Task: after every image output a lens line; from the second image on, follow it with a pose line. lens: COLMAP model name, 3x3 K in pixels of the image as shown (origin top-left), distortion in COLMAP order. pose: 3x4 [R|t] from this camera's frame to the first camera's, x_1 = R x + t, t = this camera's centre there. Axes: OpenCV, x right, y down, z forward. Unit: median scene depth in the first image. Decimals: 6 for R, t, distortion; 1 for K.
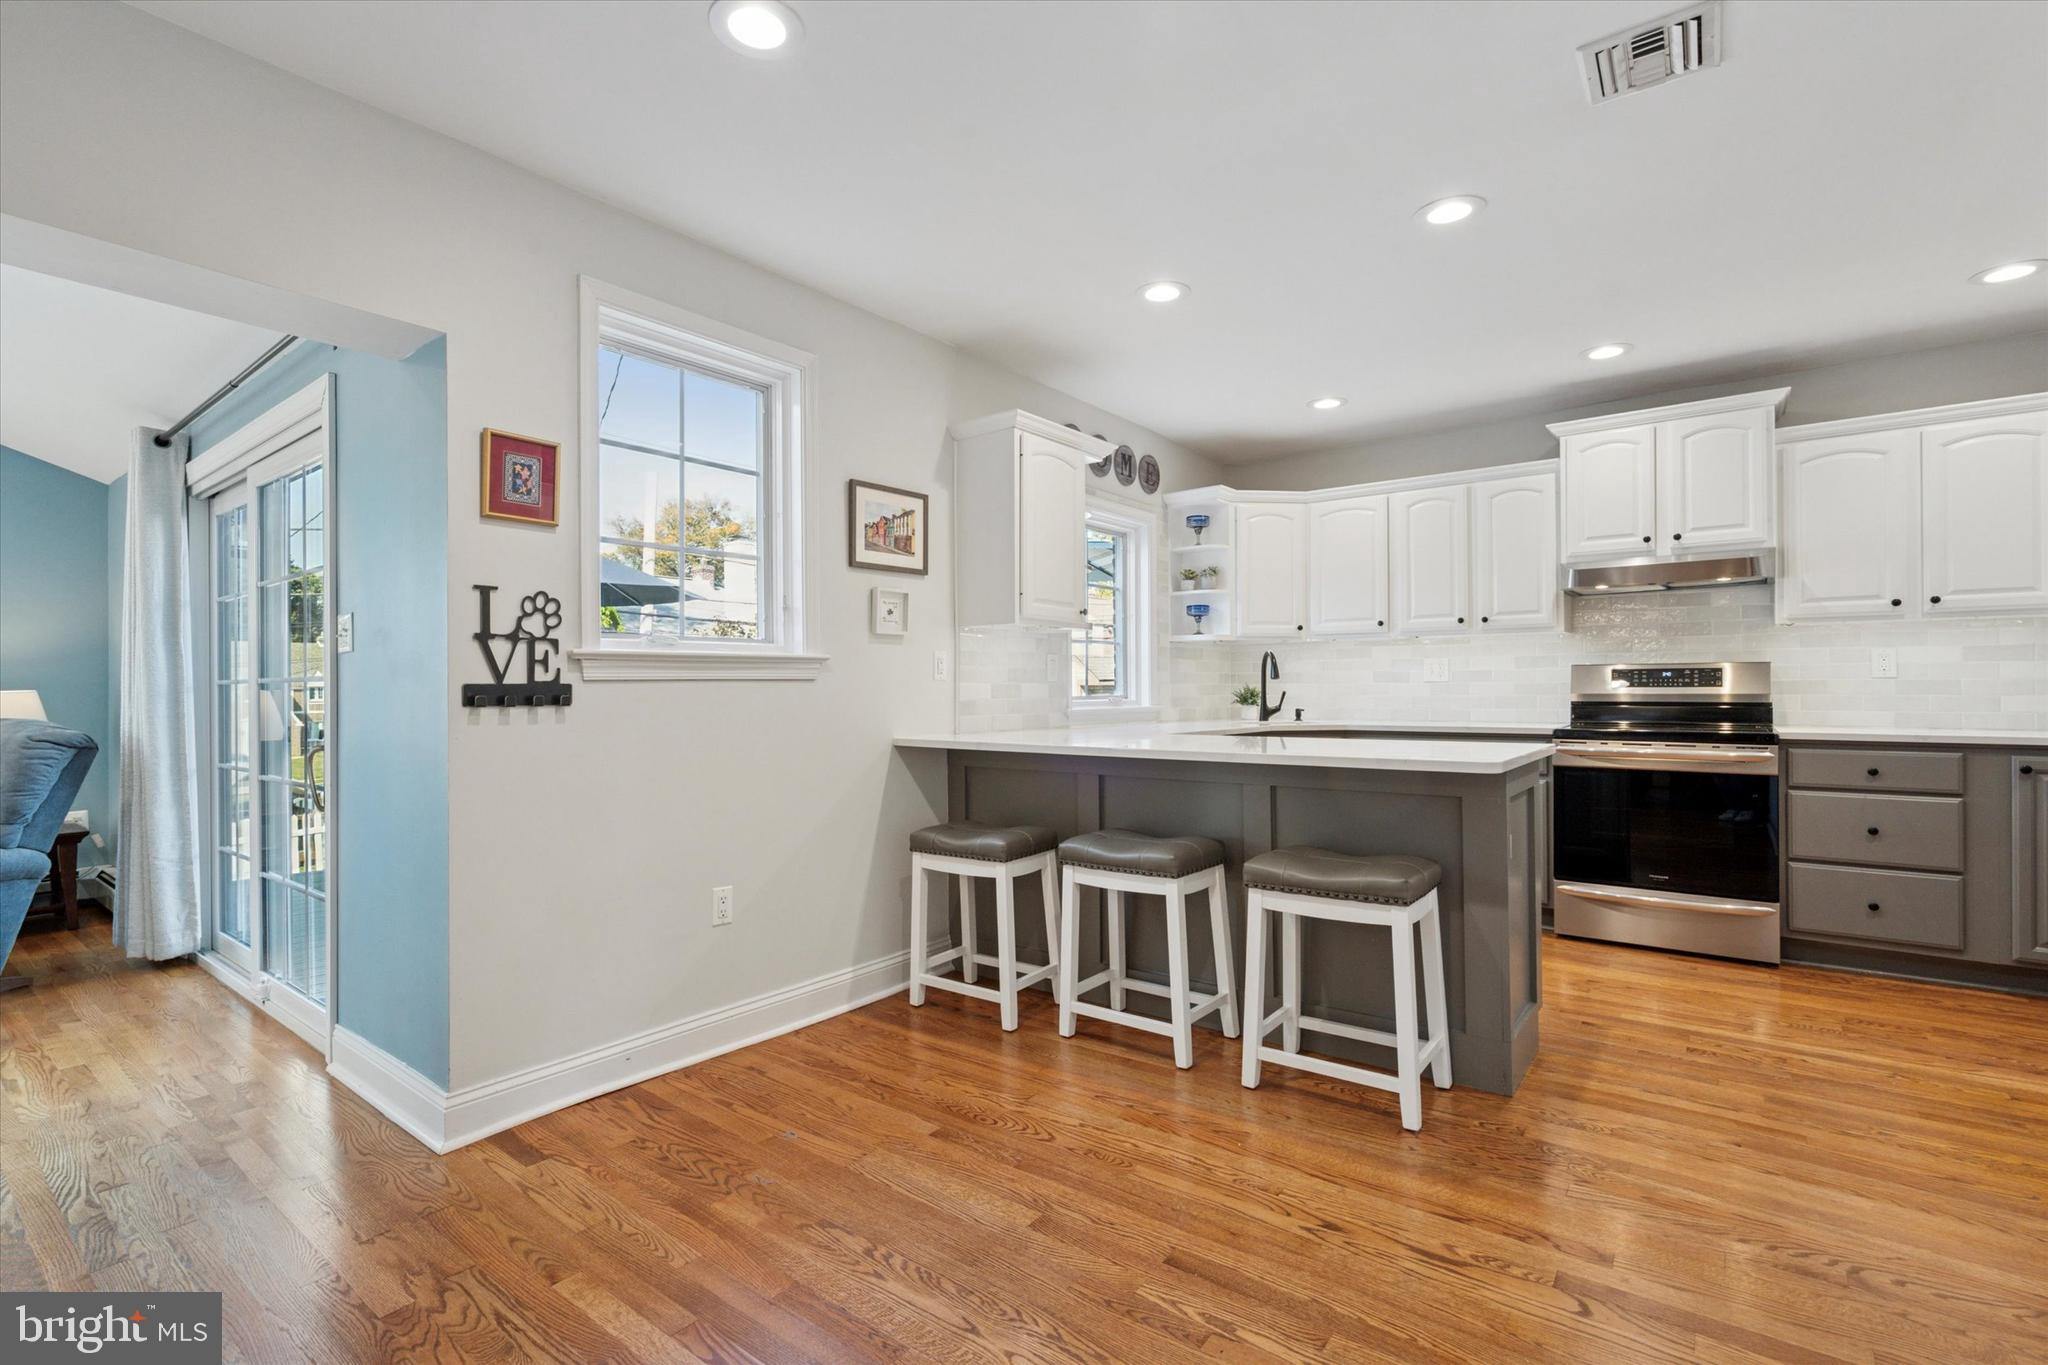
lens RADIAL K [[934.4, 0, 1008.5], [0, 934.4, 681.1], [0, 0, 1]] dist [-0.008068, 0.002914]
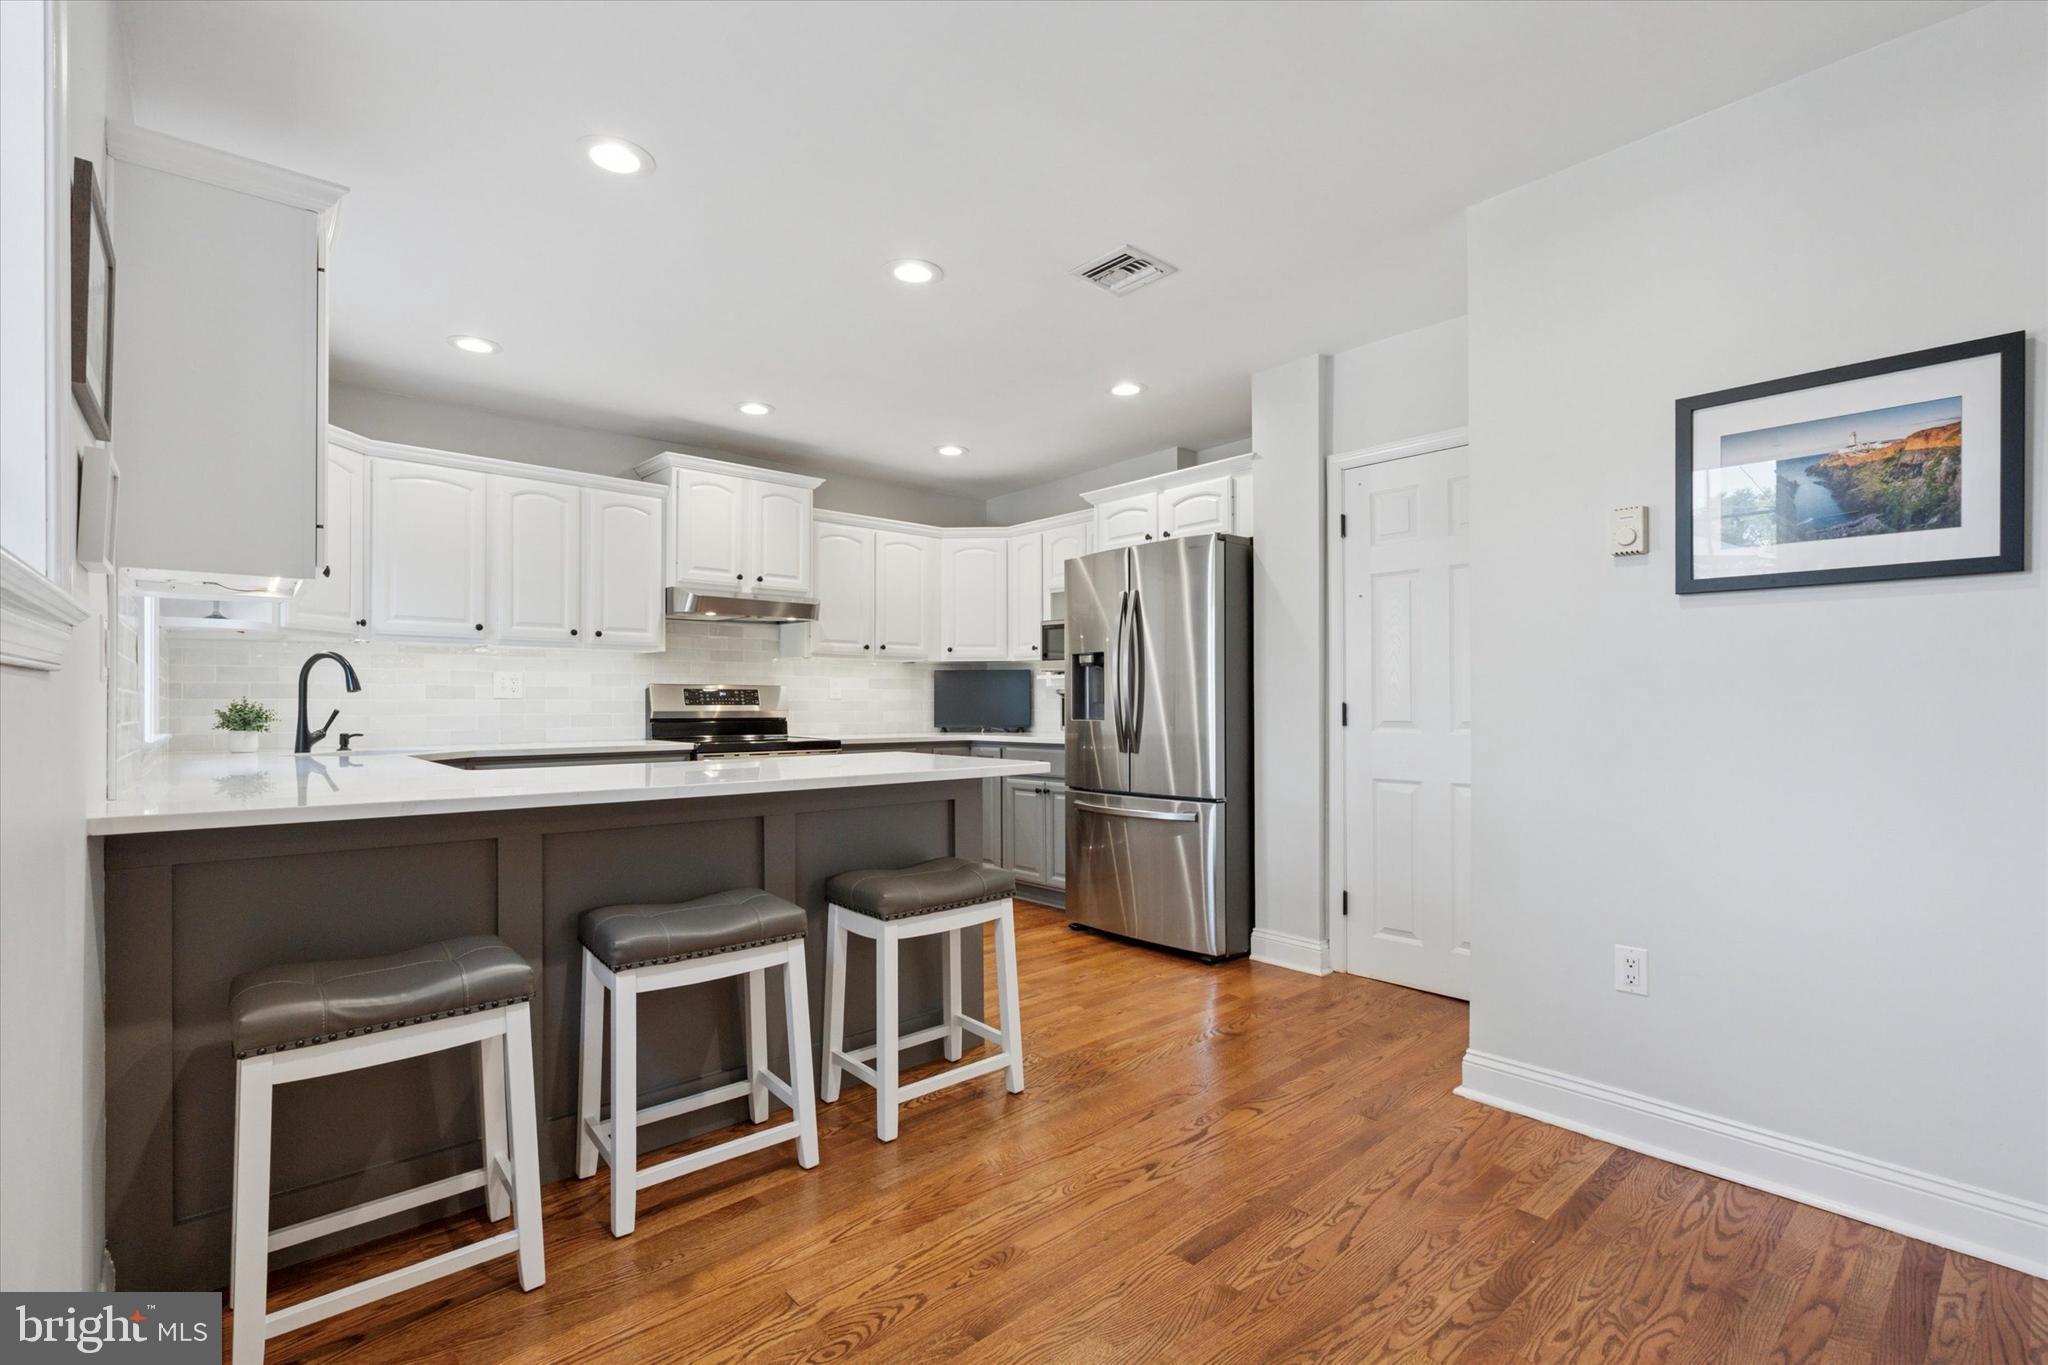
lens RADIAL K [[934.4, 0, 1032.8], [0, 934.4, 694.0], [0, 0, 1]] dist [-0.008068, 0.002914]
pose [[0.178349, 0.016517, 0.983829, -0.445612], [-0.005748, 0.999860, -0.015744, 0.010459], [-0.983950, -0.002848, 0.178419, 0.506252]]
